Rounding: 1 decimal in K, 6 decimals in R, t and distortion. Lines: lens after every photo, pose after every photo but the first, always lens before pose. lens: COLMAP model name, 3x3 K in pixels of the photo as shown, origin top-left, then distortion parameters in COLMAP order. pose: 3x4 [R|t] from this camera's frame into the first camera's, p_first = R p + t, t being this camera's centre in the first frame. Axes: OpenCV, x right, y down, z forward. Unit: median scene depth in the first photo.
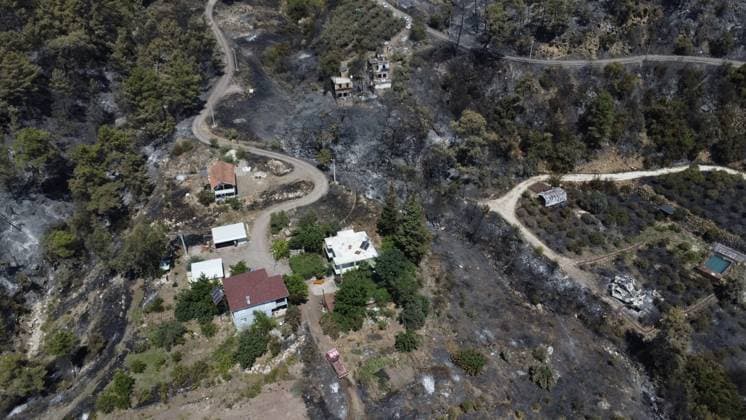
lens RADIAL K [[548.0, 0, 372.3], [0, 548.0, 209.4], [0, 0, 1]] dist [-0.029221, -0.002561]
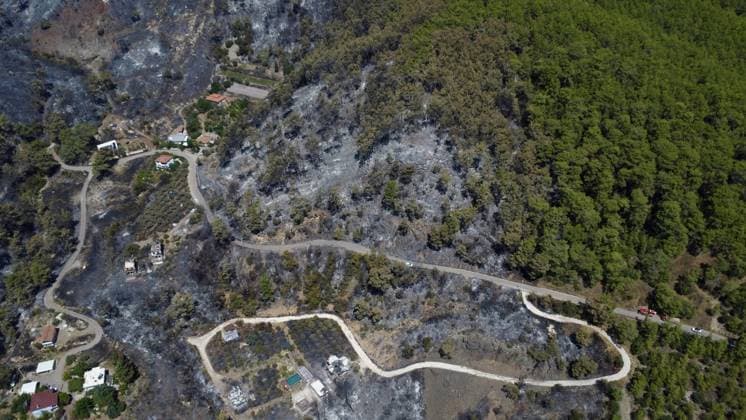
lens RADIAL K [[548.0, 0, 371.2], [0, 548.0, 211.3], [0, 0, 1]] dist [-0.029221, -0.002561]
pose [[0.999659, 0.007333, -0.025080, 0.866394], [-0.006402, 0.999294, 0.037031, -0.529636], [0.025333, -0.036858, 0.998999, -0.867360]]
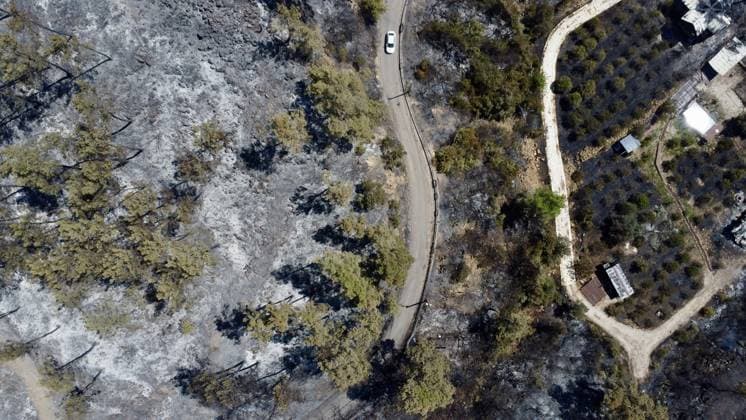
lens RADIAL K [[548.0, 0, 373.5], [0, 548.0, 207.1], [0, 0, 1]] dist [-0.029221, -0.002561]
pose [[-0.049936, -0.997650, 0.046916, 0.419924], [0.577214, 0.009508, 0.816538, -0.890793], [-0.815065, 0.067855, 0.575383, 0.831522]]
